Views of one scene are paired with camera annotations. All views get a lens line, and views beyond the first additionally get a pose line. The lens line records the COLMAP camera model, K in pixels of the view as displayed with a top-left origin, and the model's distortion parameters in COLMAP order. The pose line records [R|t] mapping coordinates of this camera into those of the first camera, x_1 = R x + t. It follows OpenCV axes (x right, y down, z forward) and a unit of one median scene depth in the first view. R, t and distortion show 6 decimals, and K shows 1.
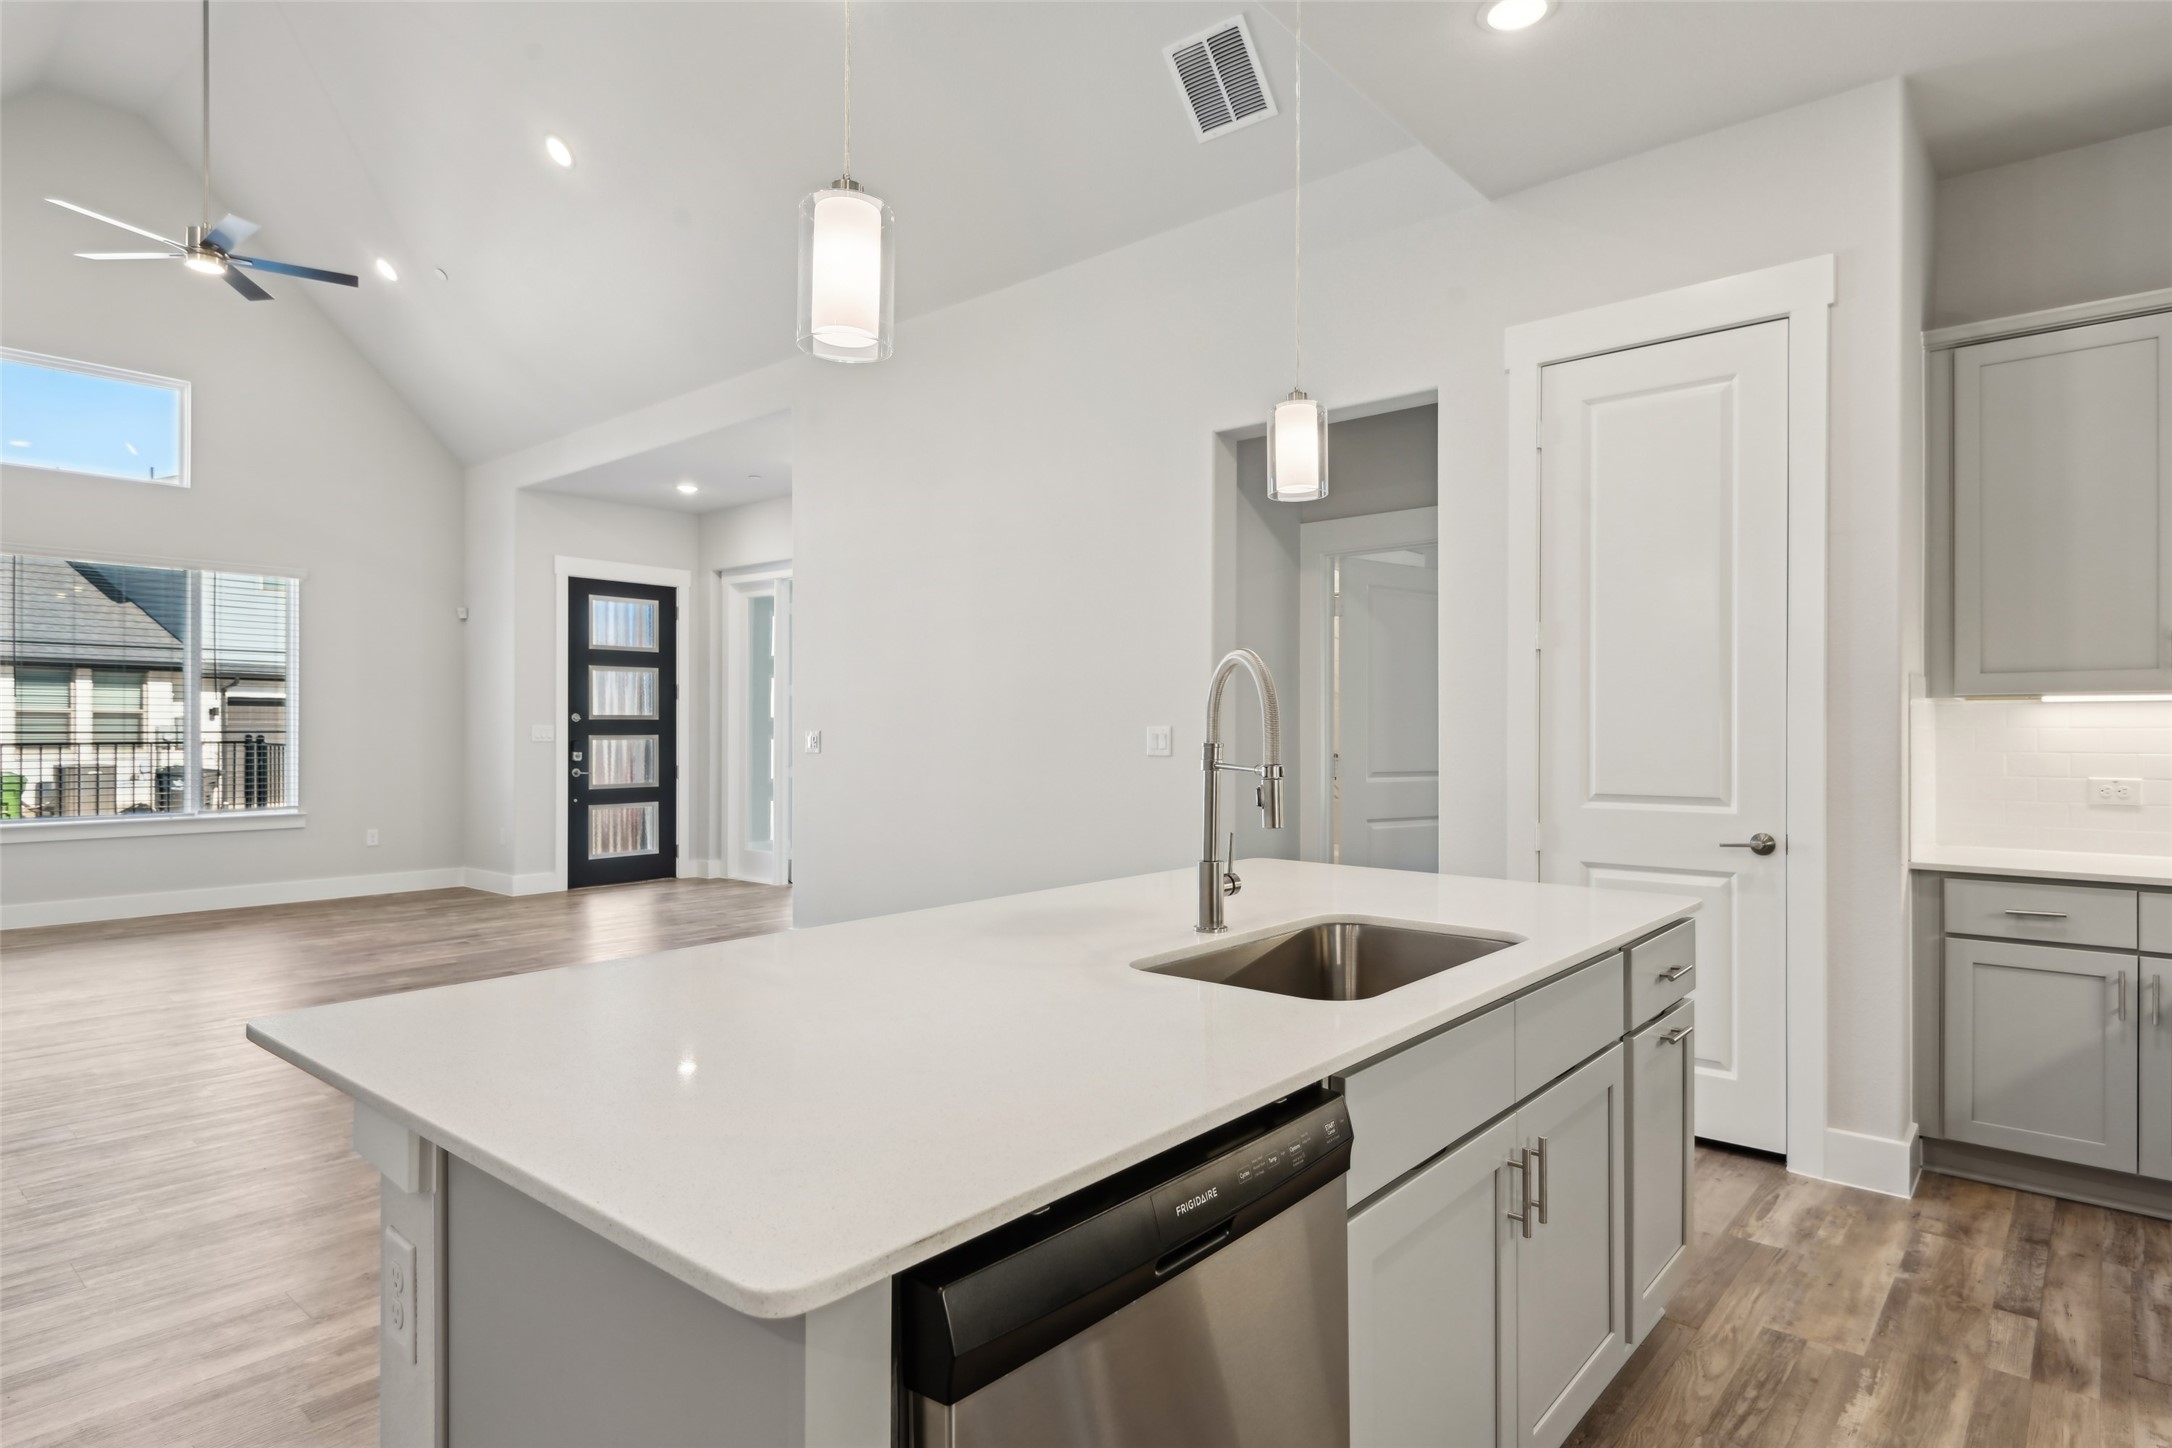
lens RADIAL K [[1164.8, 0, 1086.0], [0, 1164.8, 724.0], [0, 0, 1]] dist [0.009984, 0.000545]
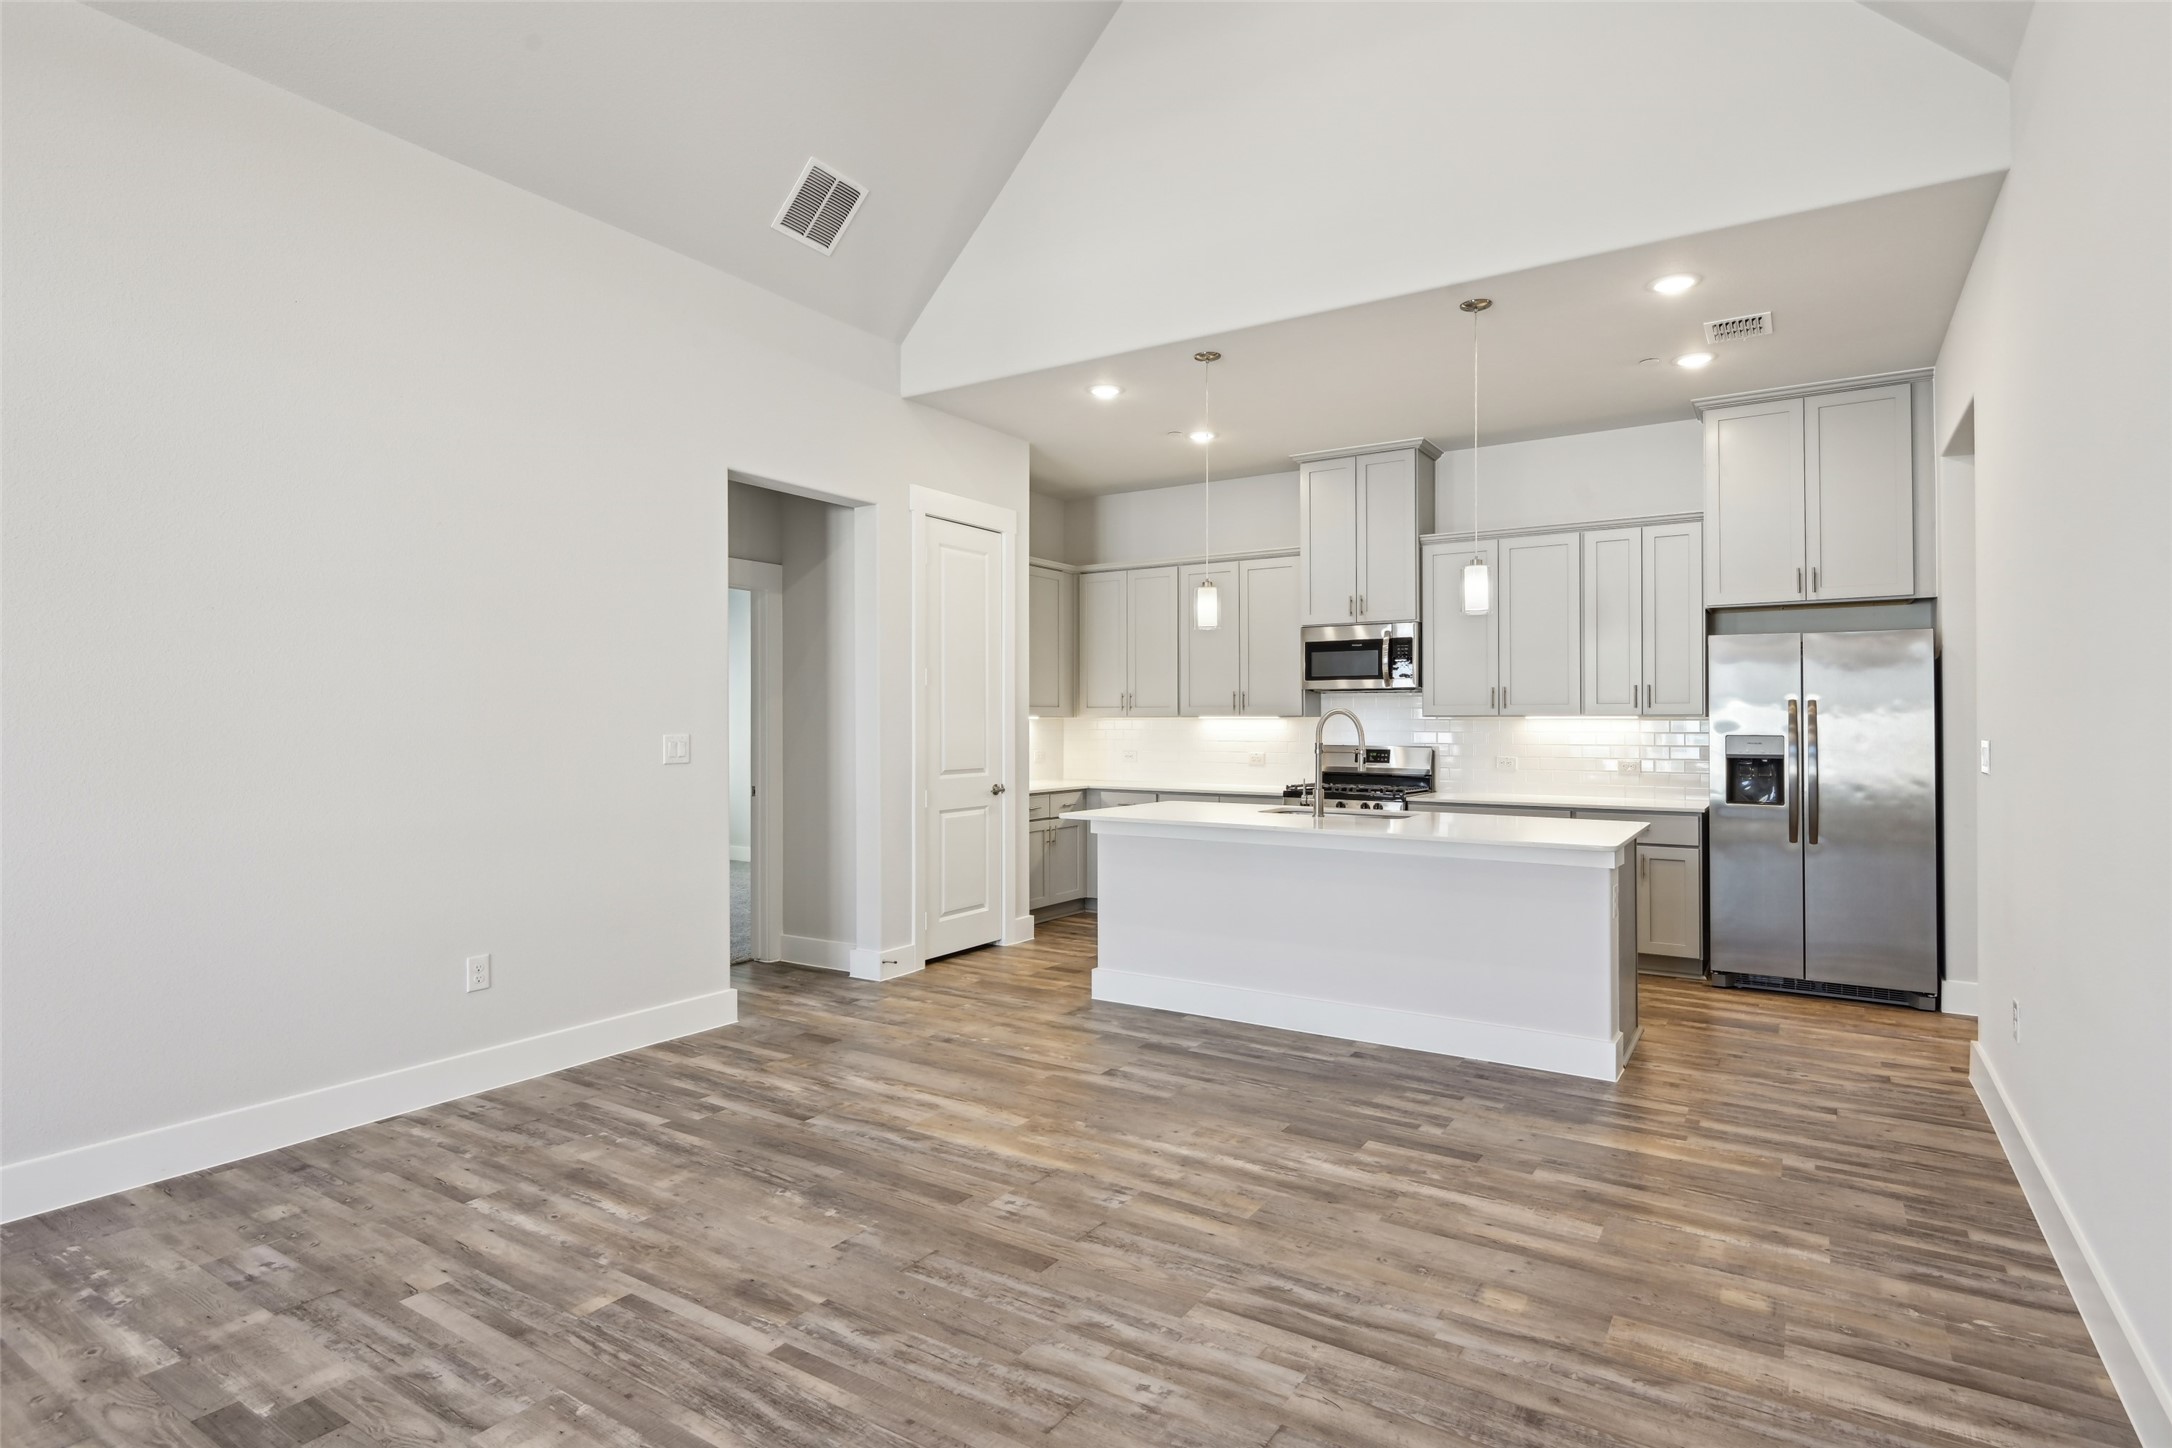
lens RADIAL K [[1164.8, 0, 1086.0], [0, 1164.8, 724.0], [0, 0, 1]] dist [0.009984, 0.000545]
pose [[-0.132969, -0.004937, 0.991108, -0.525301], [-0.005761, 0.999975, 0.004208, -0.007048], [-0.991103, -0.005150, -0.132994, 0.407361]]
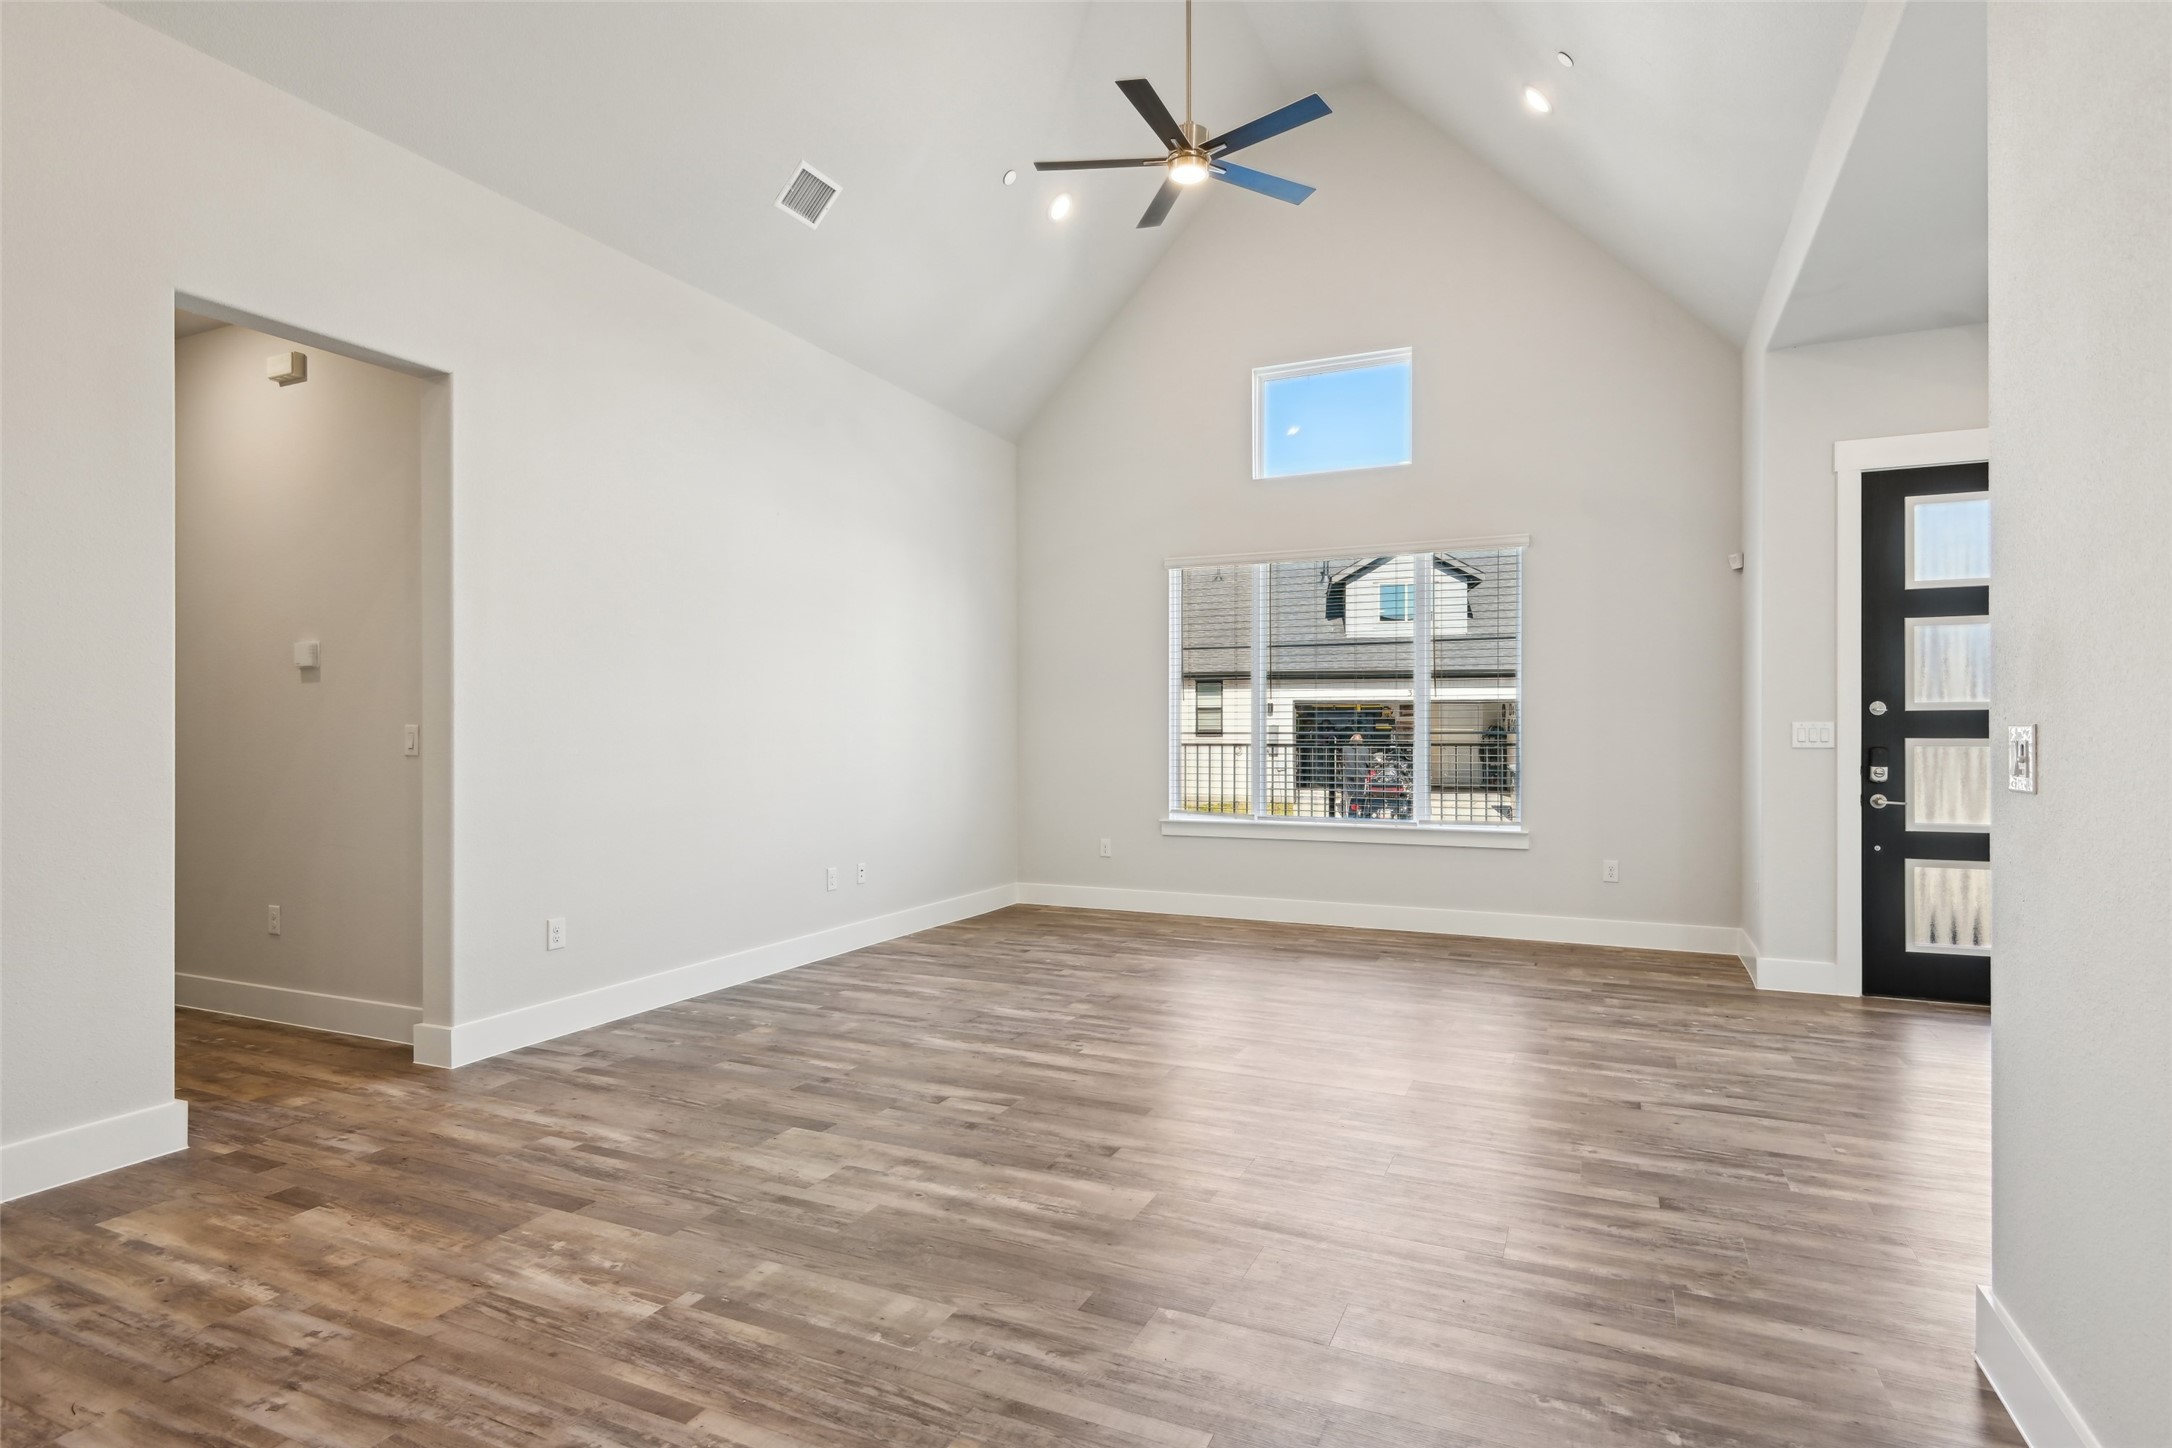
lens RADIAL K [[1117.0, 0, 1088.4], [0, 1117.0, 737.8], [0, 0, 1]] dist [0.001976, -0.009675]
pose [[0.278868, 0.002814, -0.960325, -0.004764], [0.005739, 0.999973, 0.004597, 0.004518], [0.960312, -0.006794, 0.278845, 0.456758]]
